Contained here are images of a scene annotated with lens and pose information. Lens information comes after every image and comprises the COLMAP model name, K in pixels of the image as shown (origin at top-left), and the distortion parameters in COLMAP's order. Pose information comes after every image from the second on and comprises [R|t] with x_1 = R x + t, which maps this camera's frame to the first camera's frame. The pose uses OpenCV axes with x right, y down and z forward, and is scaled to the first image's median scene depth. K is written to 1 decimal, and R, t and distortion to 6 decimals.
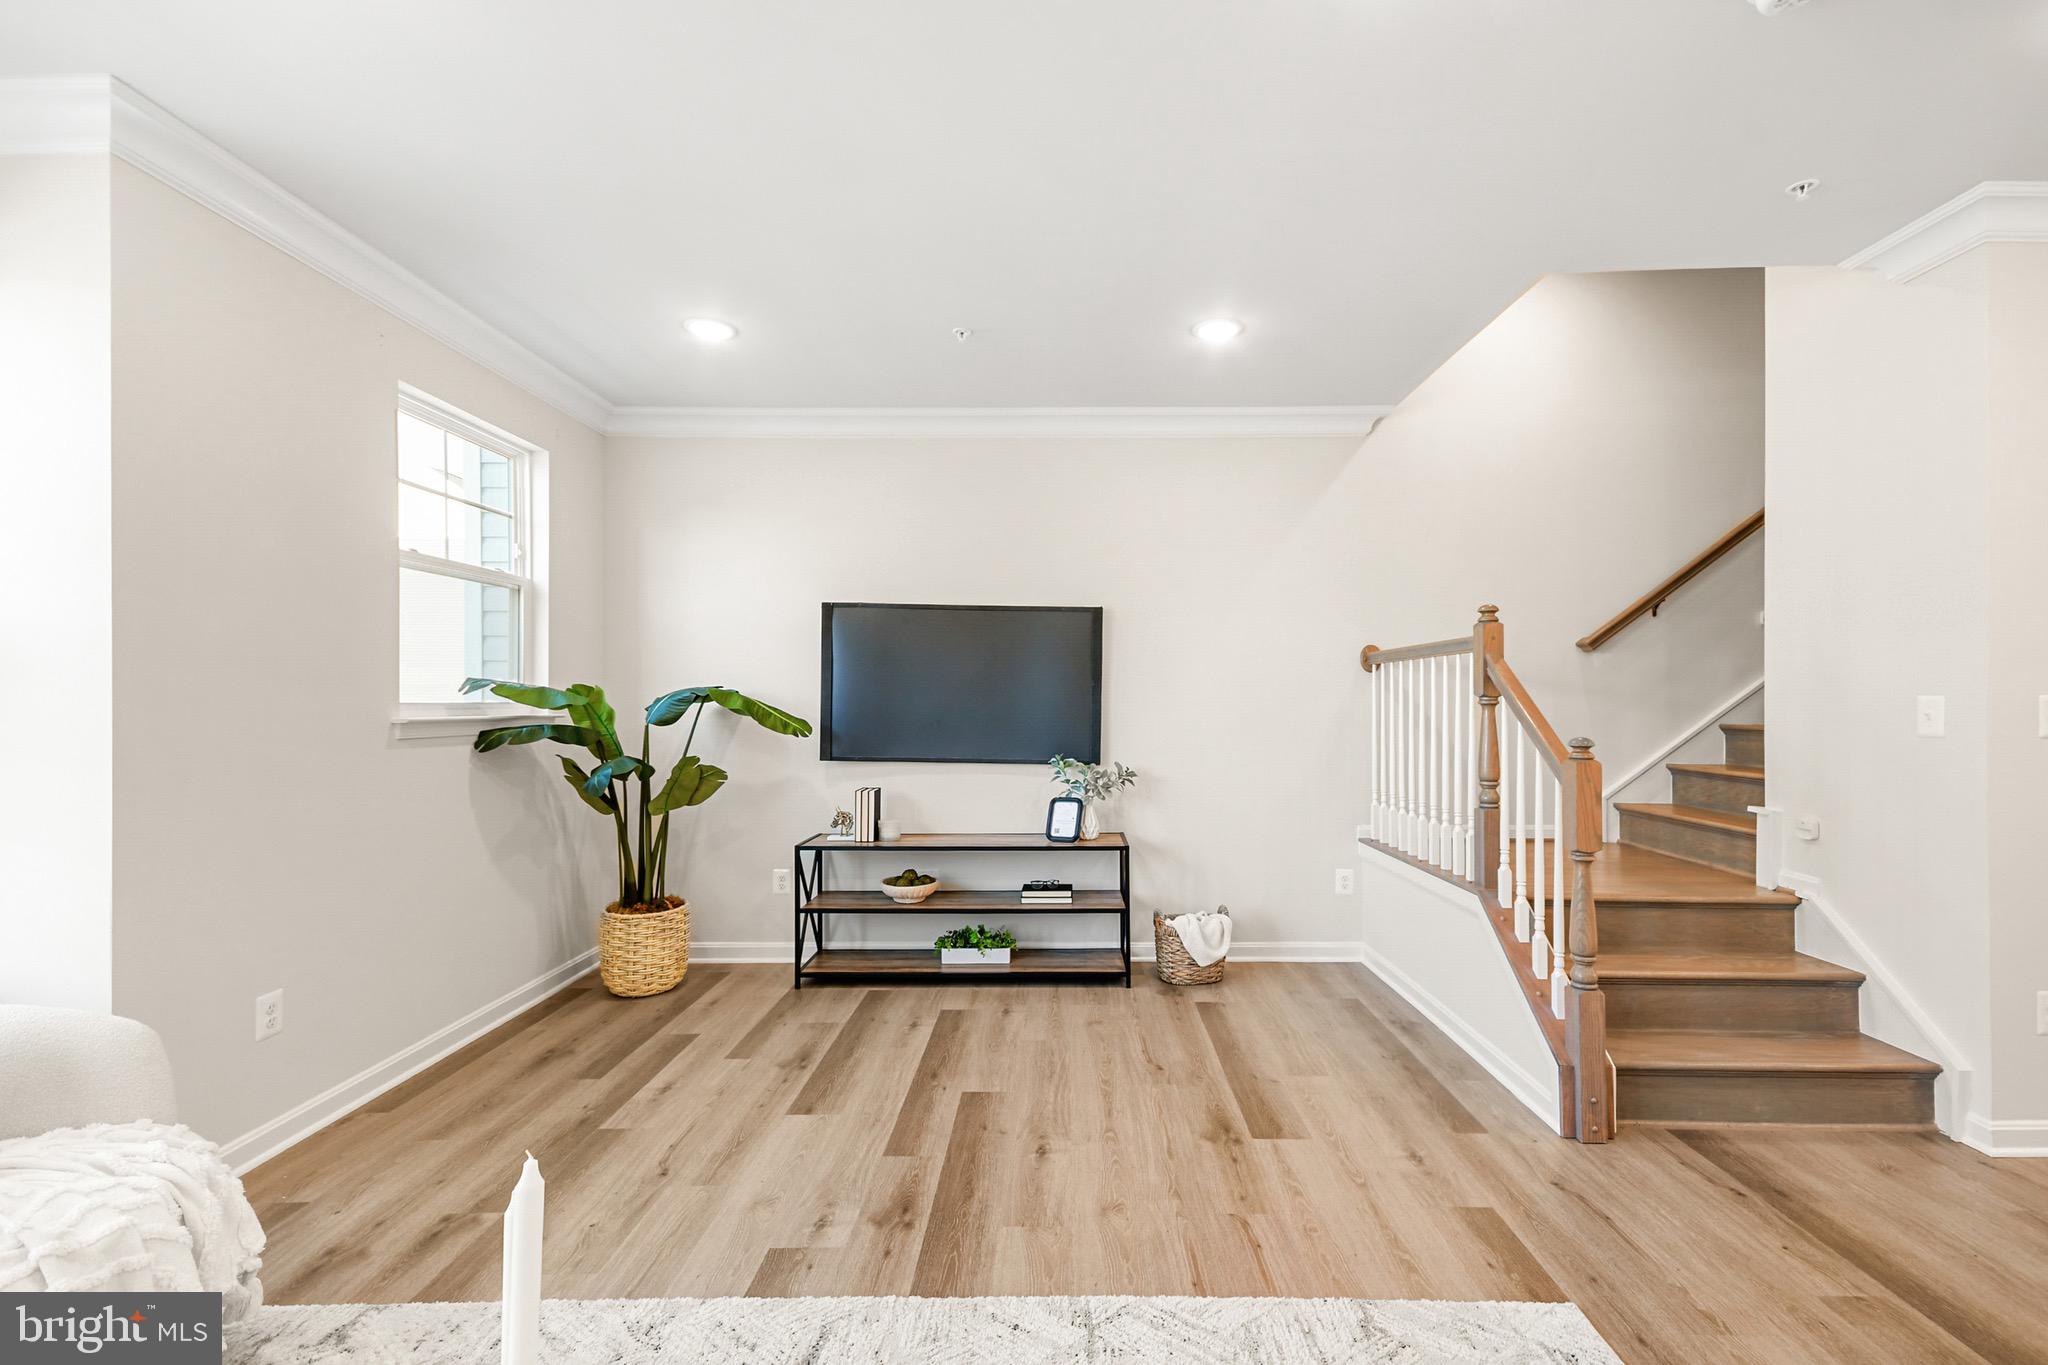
lens RADIAL K [[892.8, 0, 1036.2], [0, 892.8, 691.5], [0, 0, 1]] dist [0.005925, -0.000856]
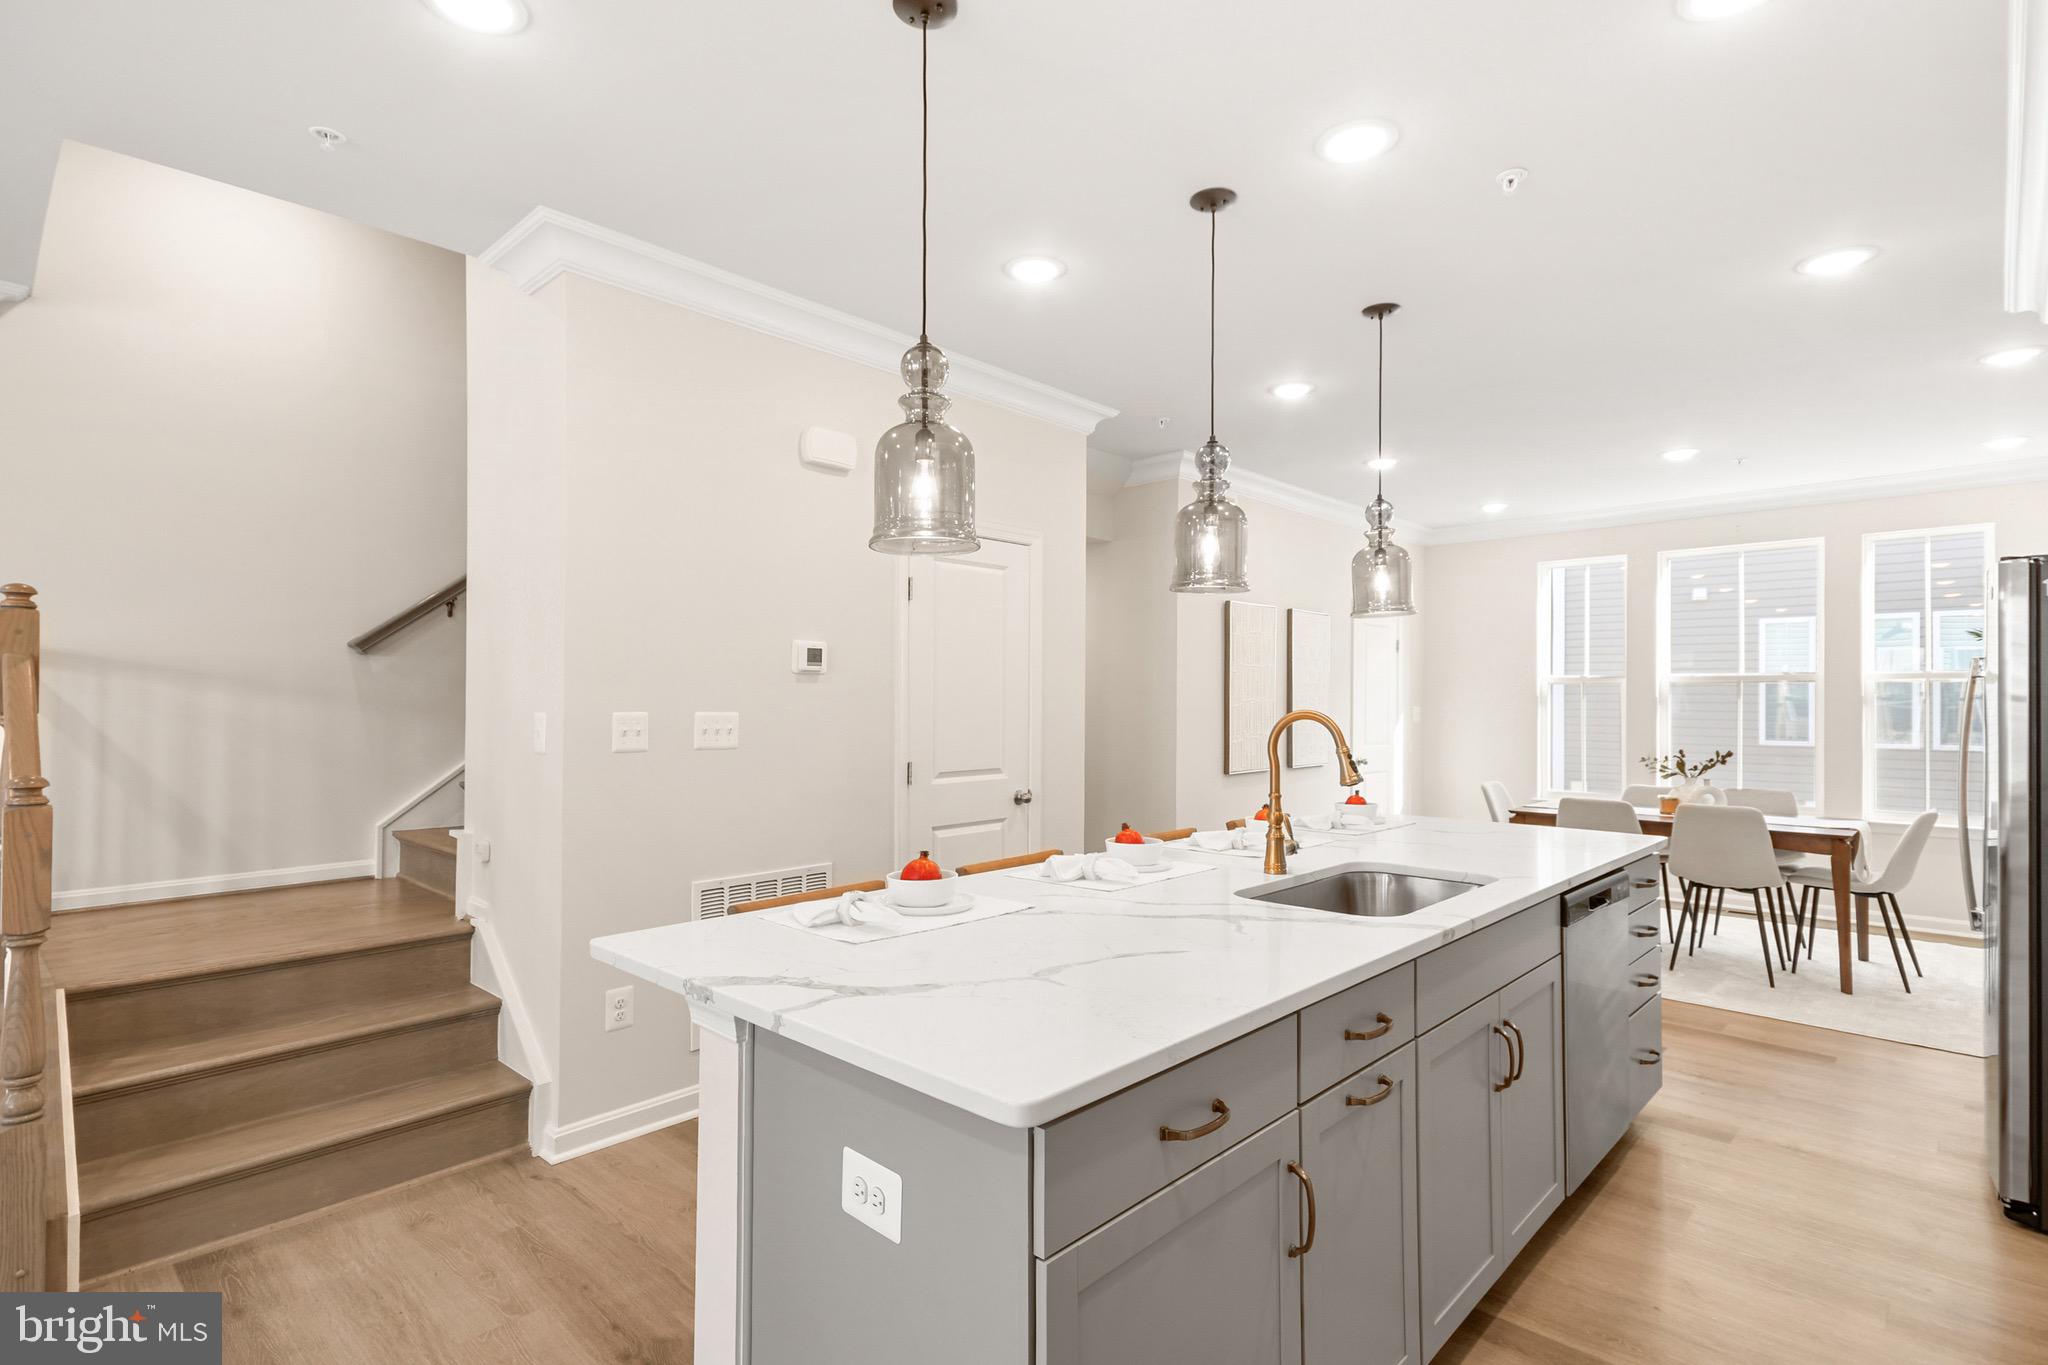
lens RADIAL K [[1008.8, 0, 1021.0], [0, 1008.8, 691.3], [0, 0, 1]] dist [-0.000292, 0.000008]
pose [[0.653586, 0.006456, 0.756825, 0.506622], [-0.009111, 0.999958, -0.000661, -0.023570], [-0.756798, -0.006464, 0.653617, -0.143821]]
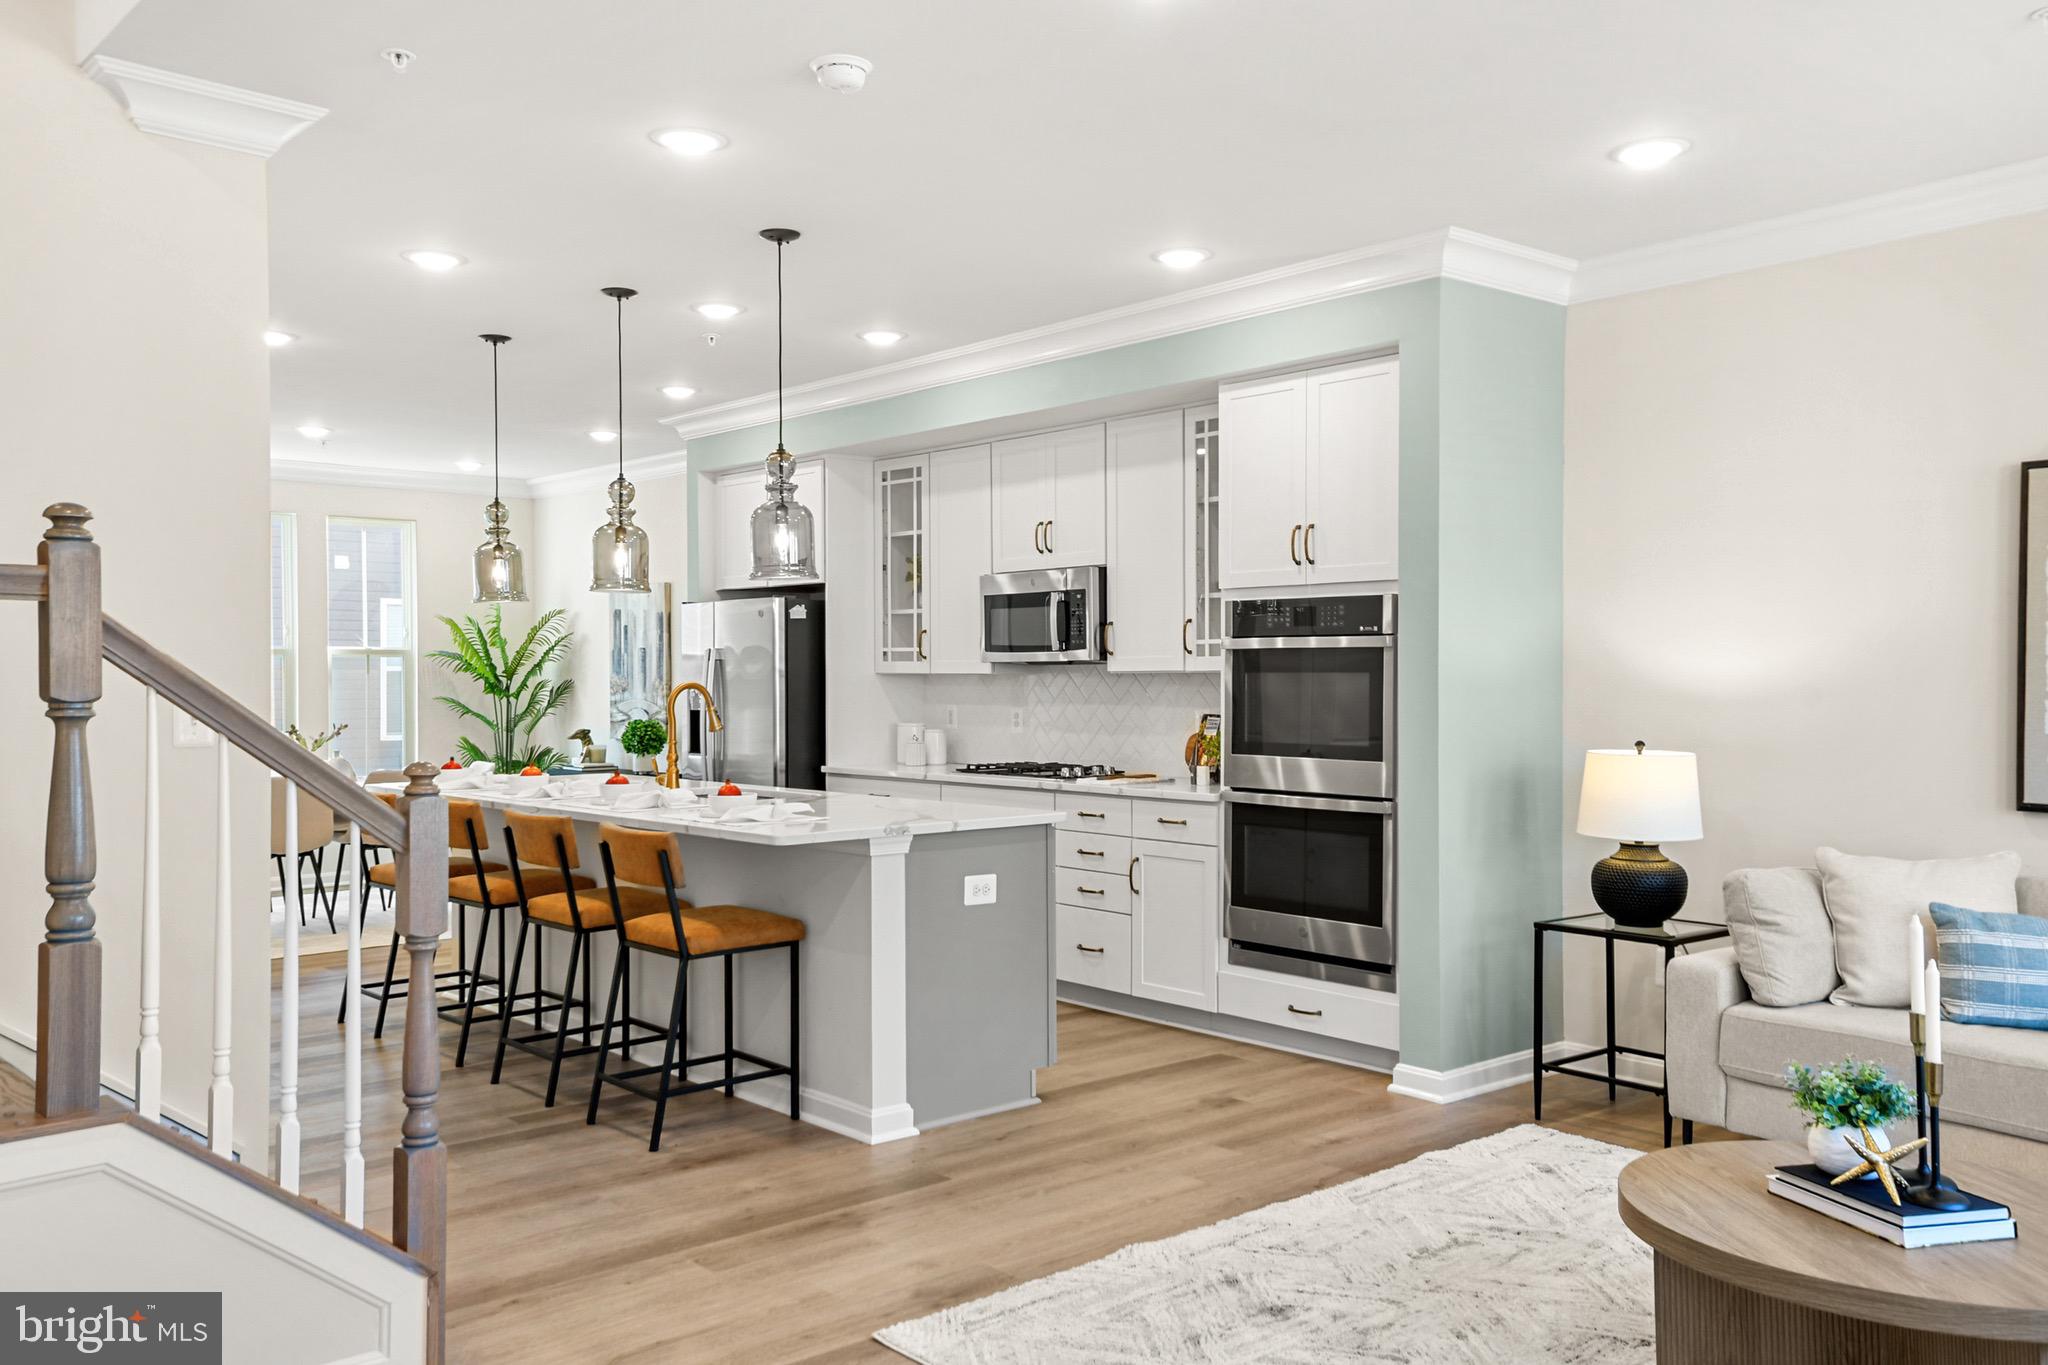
lens RADIAL K [[1736.4, 0, 1031.4], [0, 1736.4, 680.3], [0, 0, 1]] dist [0.016669, 0.004117]
pose [[-0.696356, -0.003616, 0.717688, -0.599874], [-0.008214, 0.999962, -0.002932, -0.008023], [-0.717650, -0.007937, -0.696359, 1.539614]]
